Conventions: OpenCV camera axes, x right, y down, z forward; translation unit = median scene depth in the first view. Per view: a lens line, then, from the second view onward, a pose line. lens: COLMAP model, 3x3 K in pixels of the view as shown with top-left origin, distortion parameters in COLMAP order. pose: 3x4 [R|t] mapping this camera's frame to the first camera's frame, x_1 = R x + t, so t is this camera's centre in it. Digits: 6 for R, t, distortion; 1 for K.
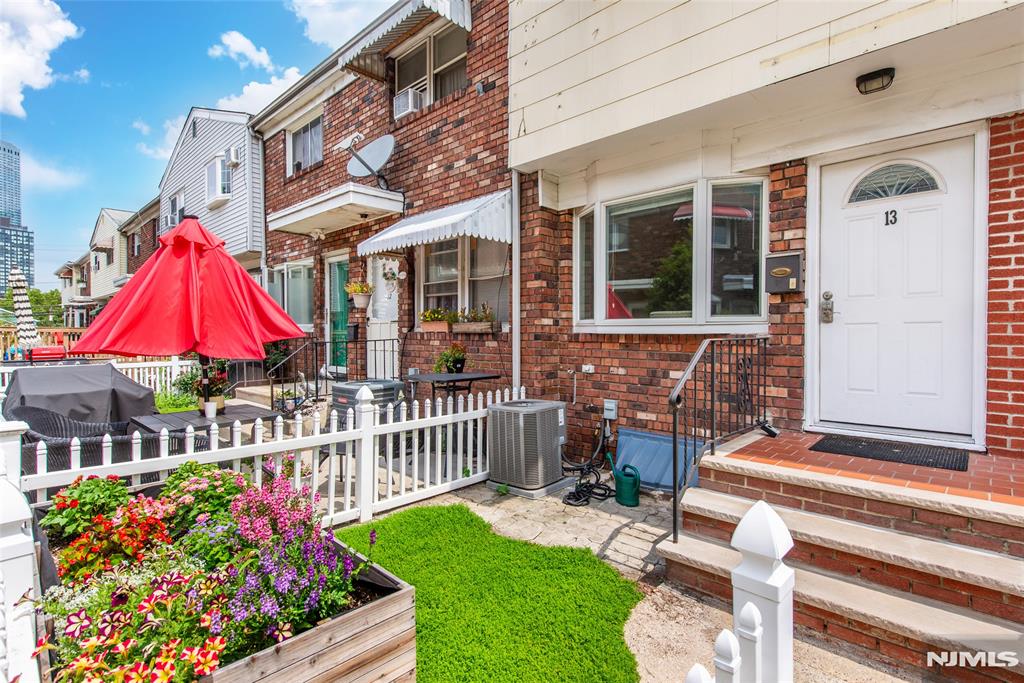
lens RADIAL K [[521.3, 0, 500.8], [0, 521.3, 341.5], [0, 0, 1]] dist [0.014848, -0.007102]
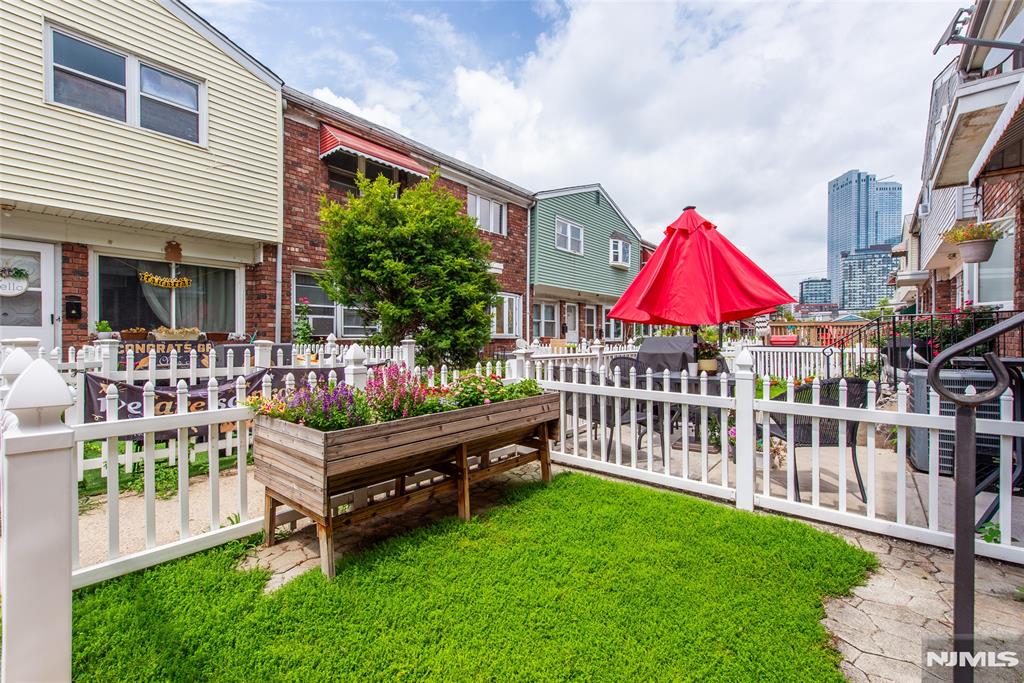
lens RADIAL K [[452.9, 0, 511.6], [0, 452.9, 342.8], [0, 0, 1]] dist [0.004115, 0.000345]
pose [[0.060564, 0.010370, -0.998110, 0.431978], [-0.028880, 0.999546, 0.008633, 0.076768], [0.997746, 0.028303, 0.060836, 0.555012]]
